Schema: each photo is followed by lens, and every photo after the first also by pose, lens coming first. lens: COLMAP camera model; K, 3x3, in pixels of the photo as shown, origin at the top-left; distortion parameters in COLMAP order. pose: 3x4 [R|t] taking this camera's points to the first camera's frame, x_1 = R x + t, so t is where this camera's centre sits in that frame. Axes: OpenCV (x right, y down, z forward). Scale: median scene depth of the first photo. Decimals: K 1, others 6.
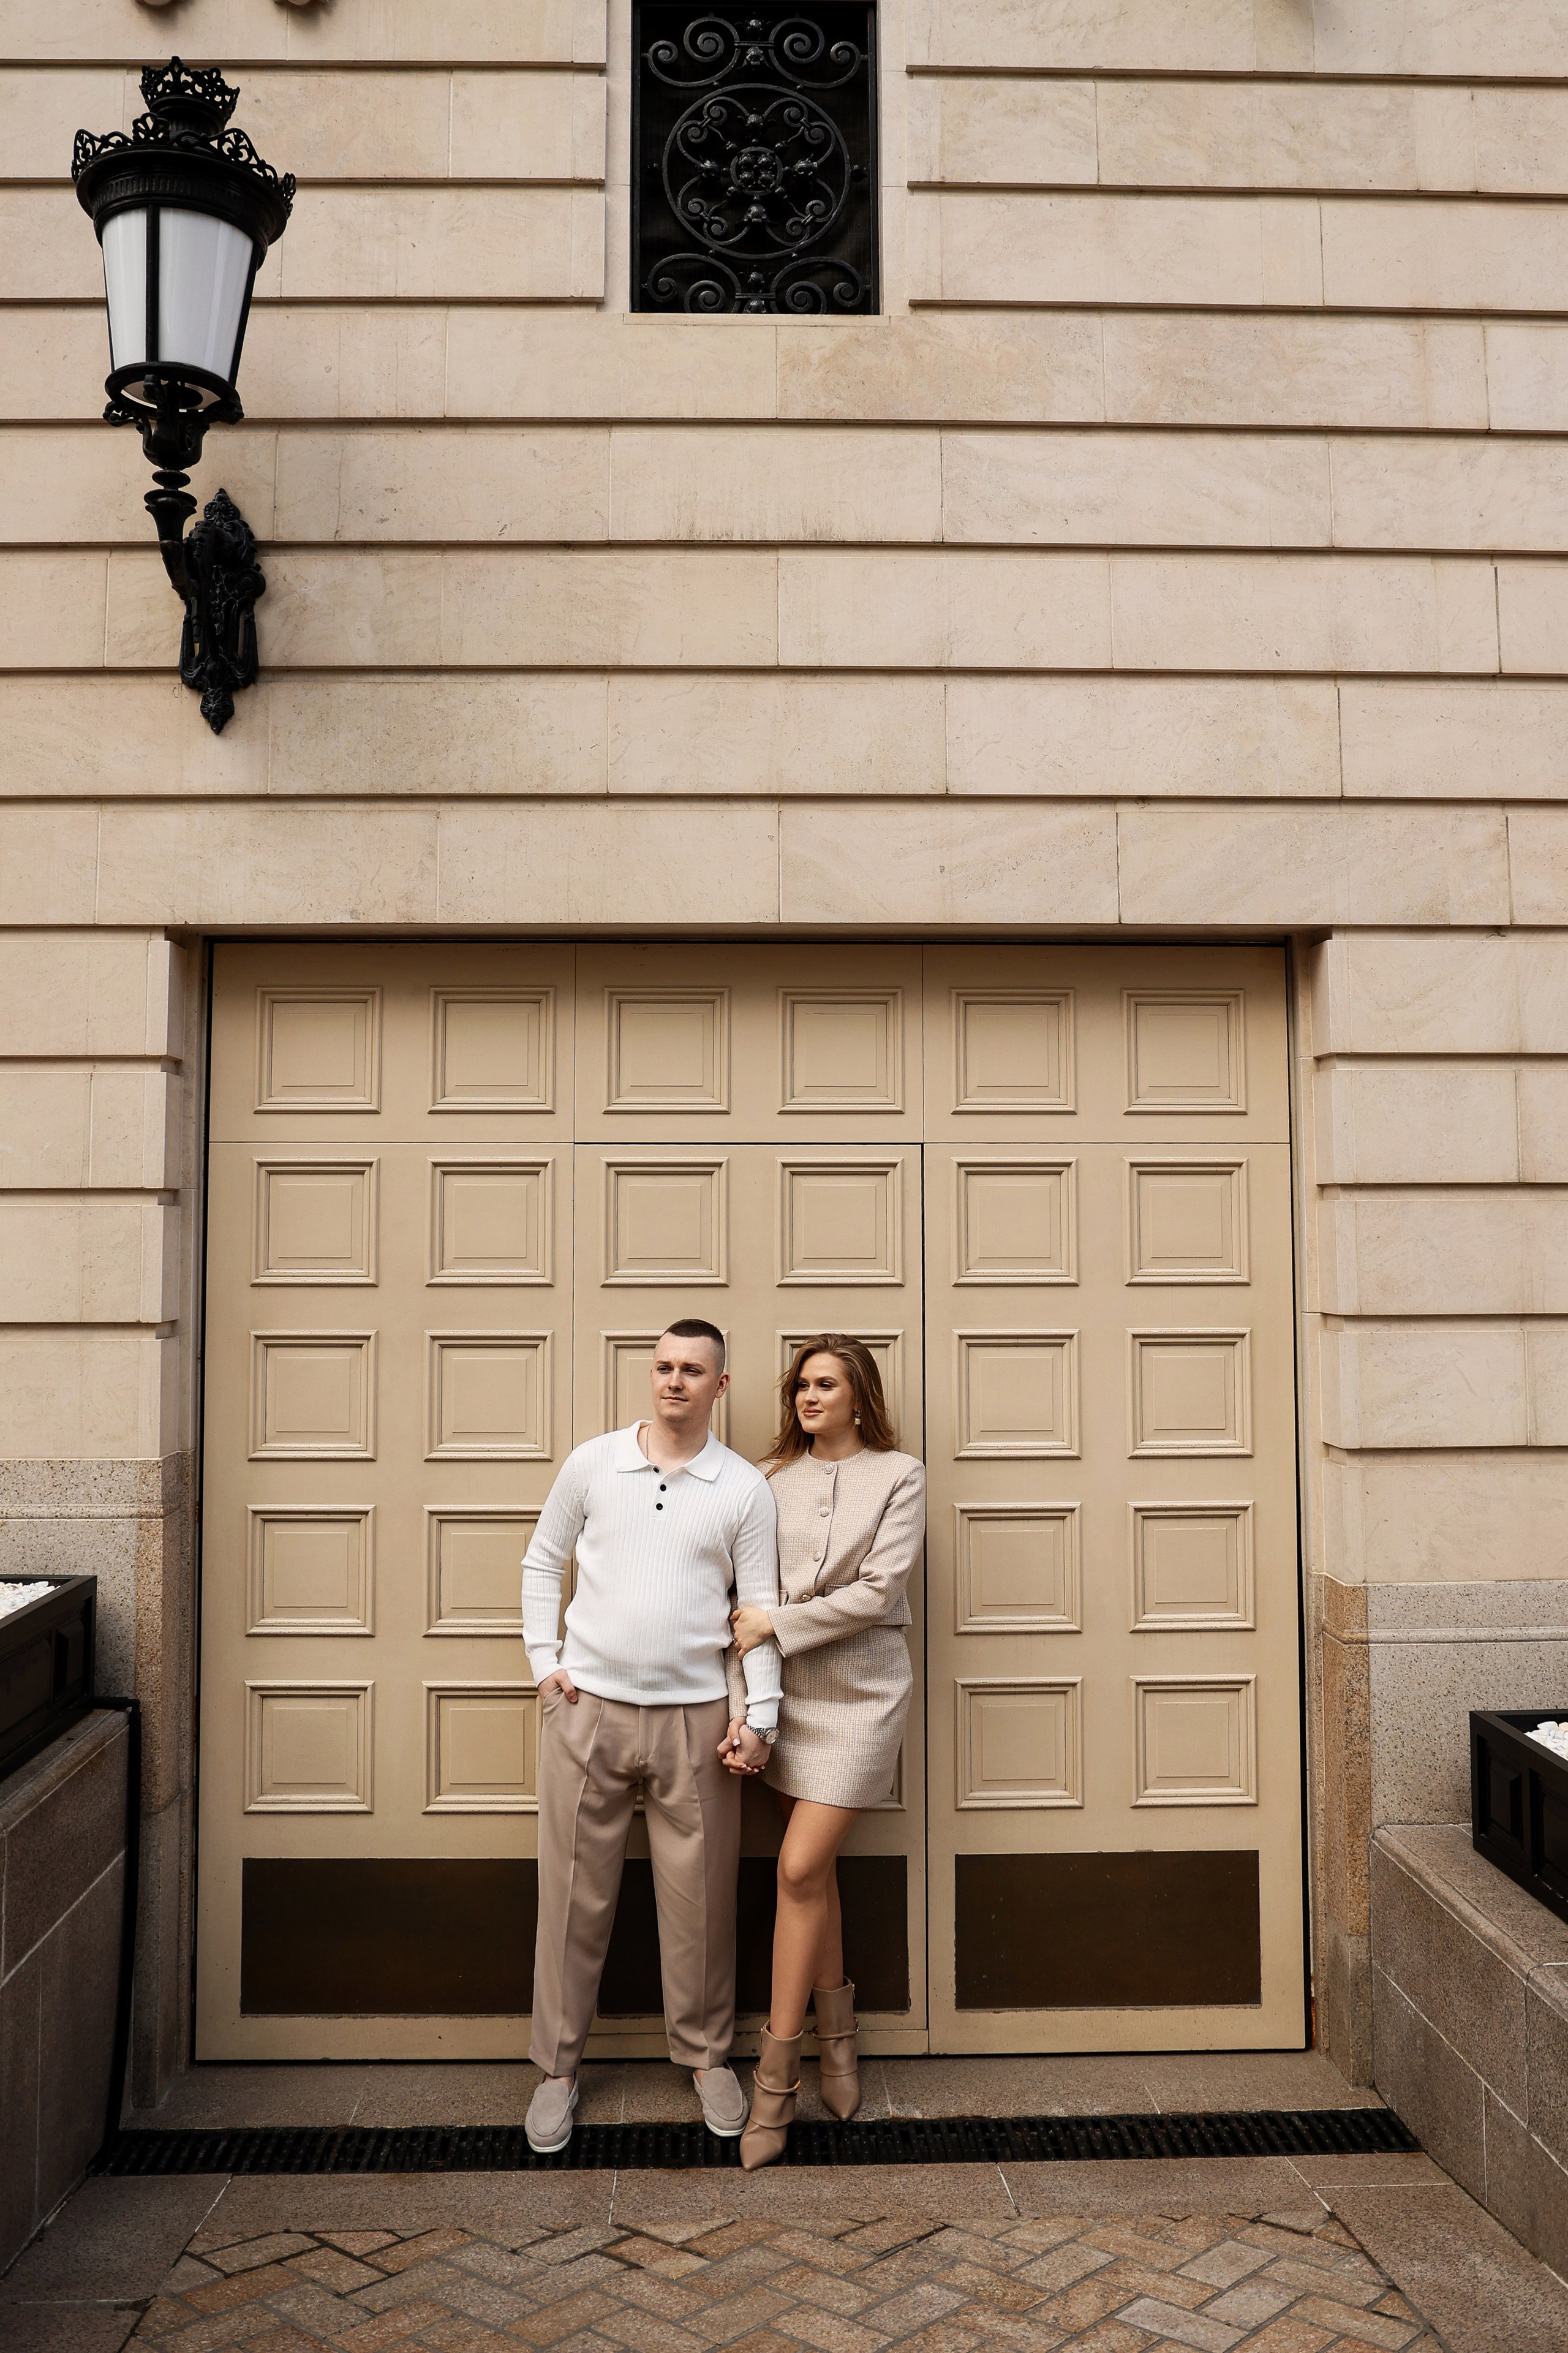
lens RADIAL K [[1851.0, 0, 821.0], [0, 1851.0, 1152.7], [0, 0, 1]] dist [-0.032439, -0.001884]
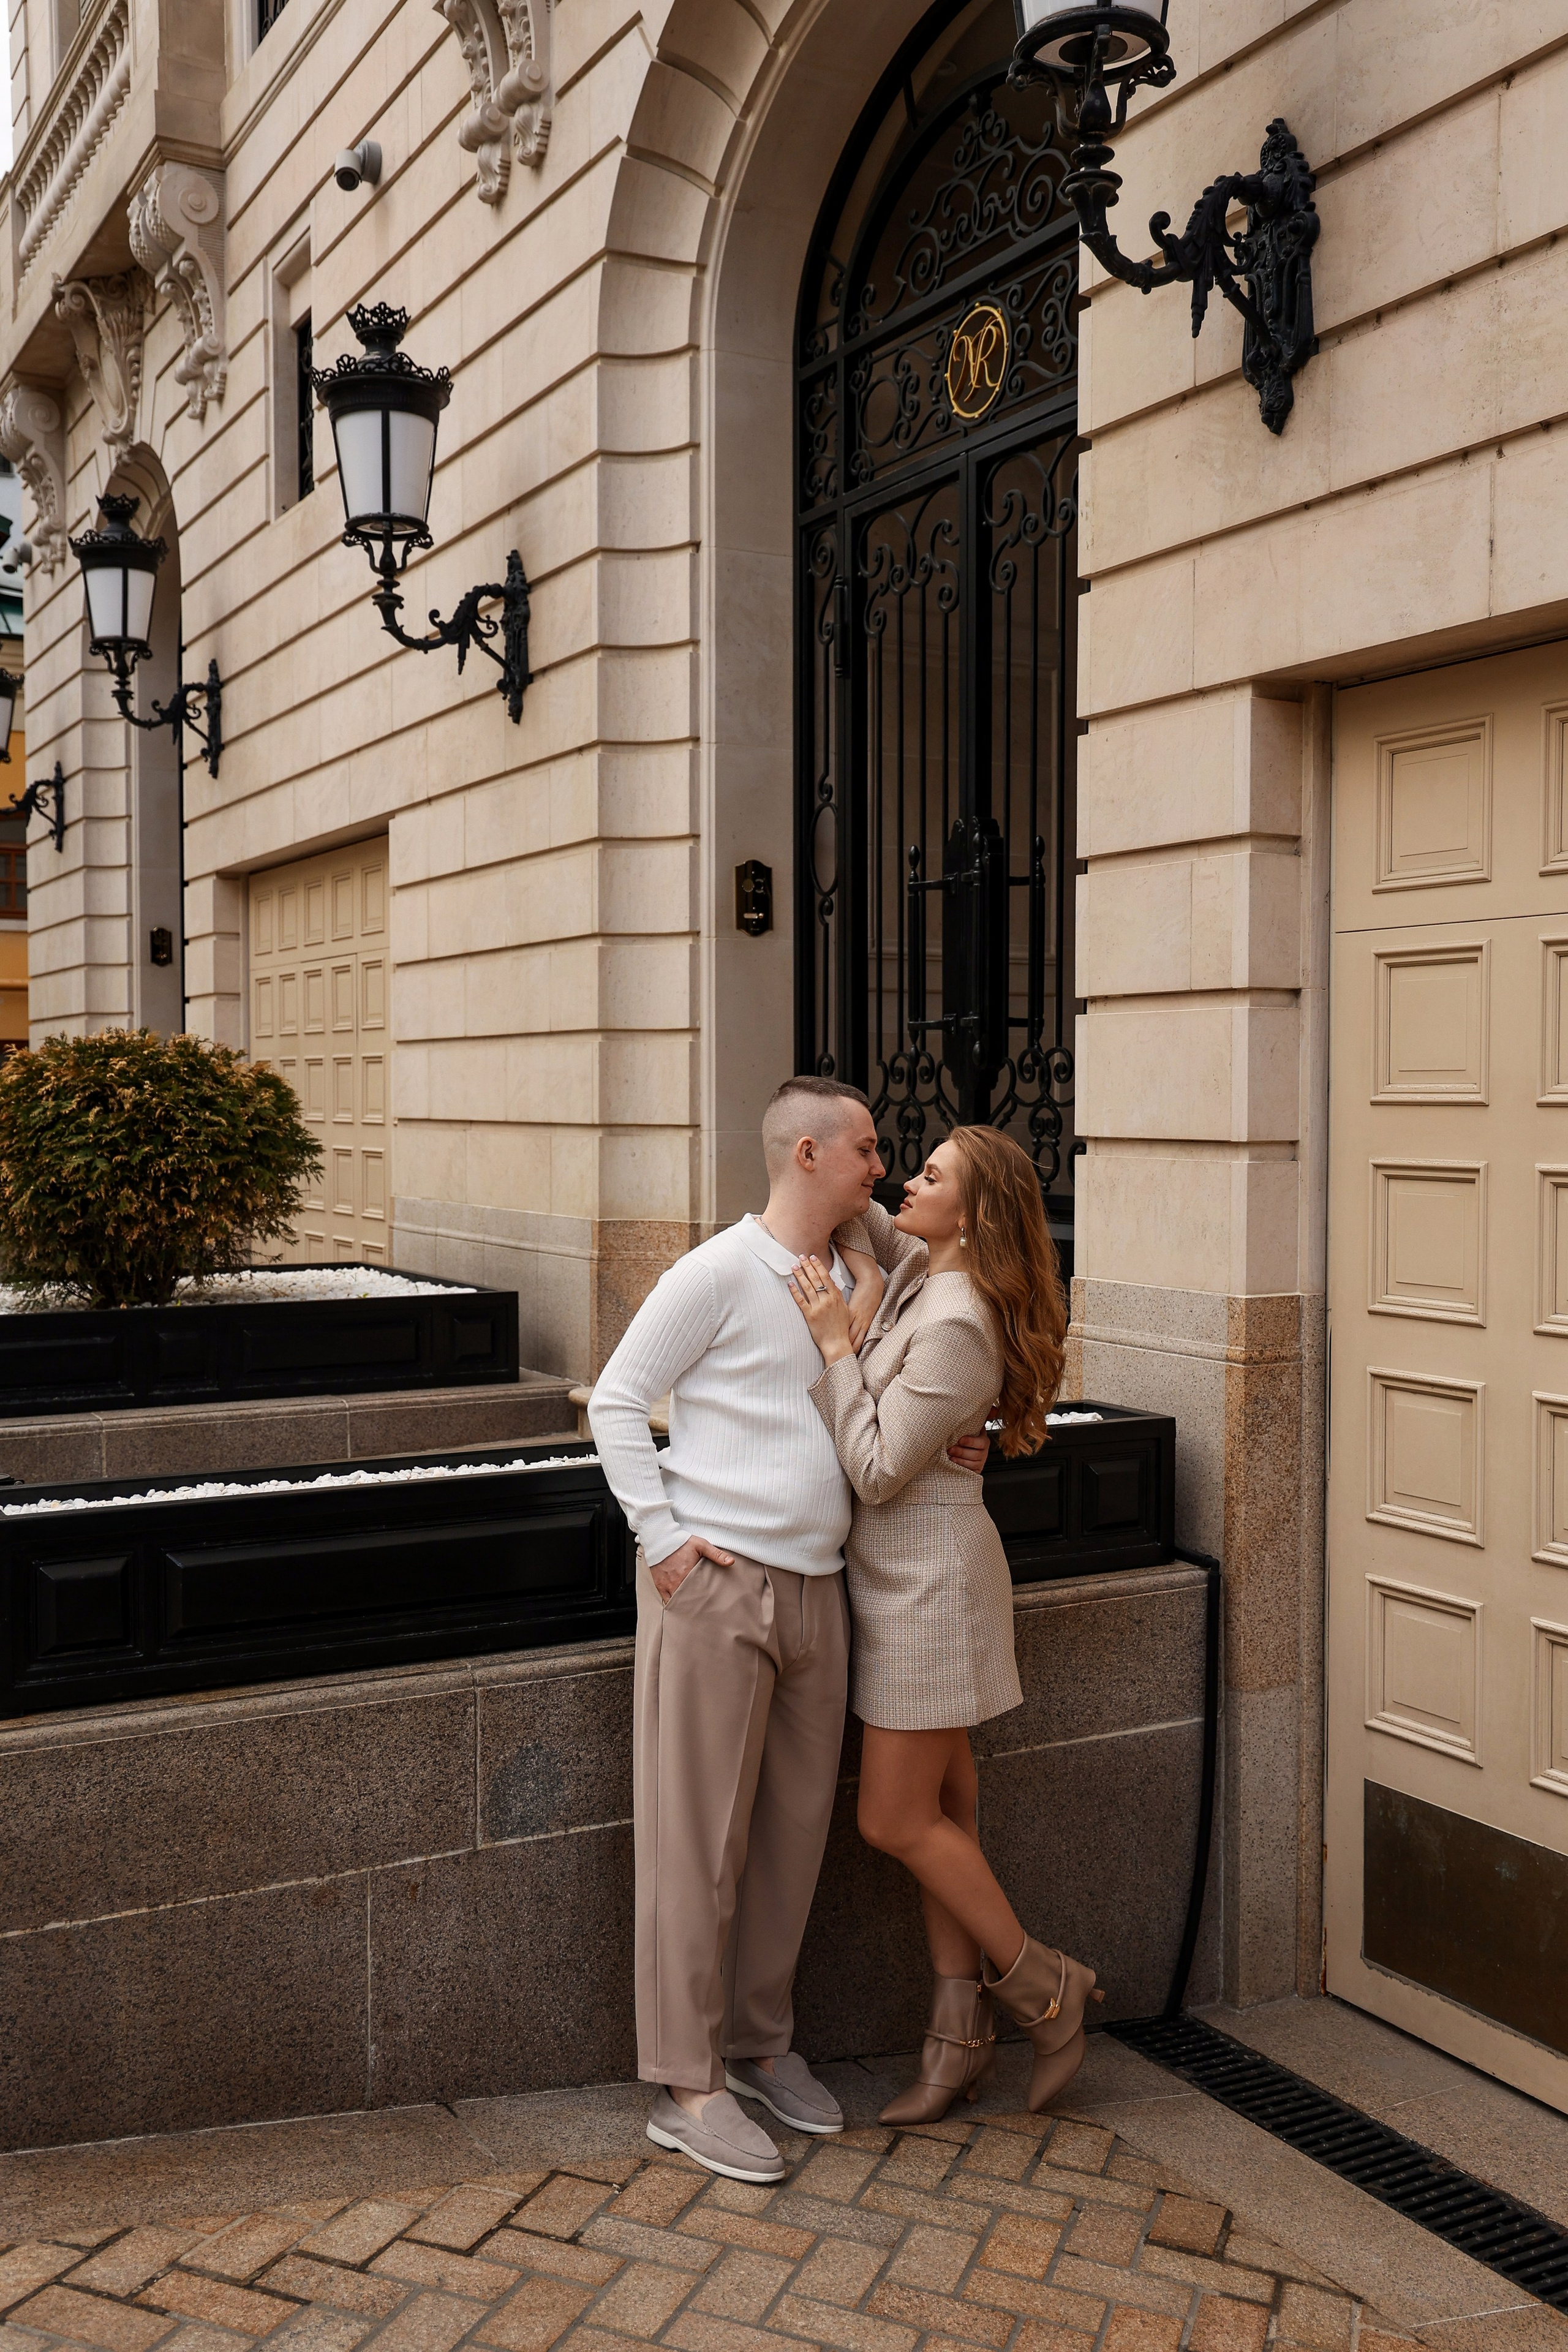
lens RADIAL K [[2201.2, 0, 815.5], [0, 2201.2, 1150.4], [0, 0, 1]] dist [0.026234, 0.000000]
pose [[0.478326, 0.029528, -0.877686, 0.444300], [0.072681, 0.994675, 0.073074, 0.003010], [0.875169, -0.098744, 0.473633, 0.319090]]
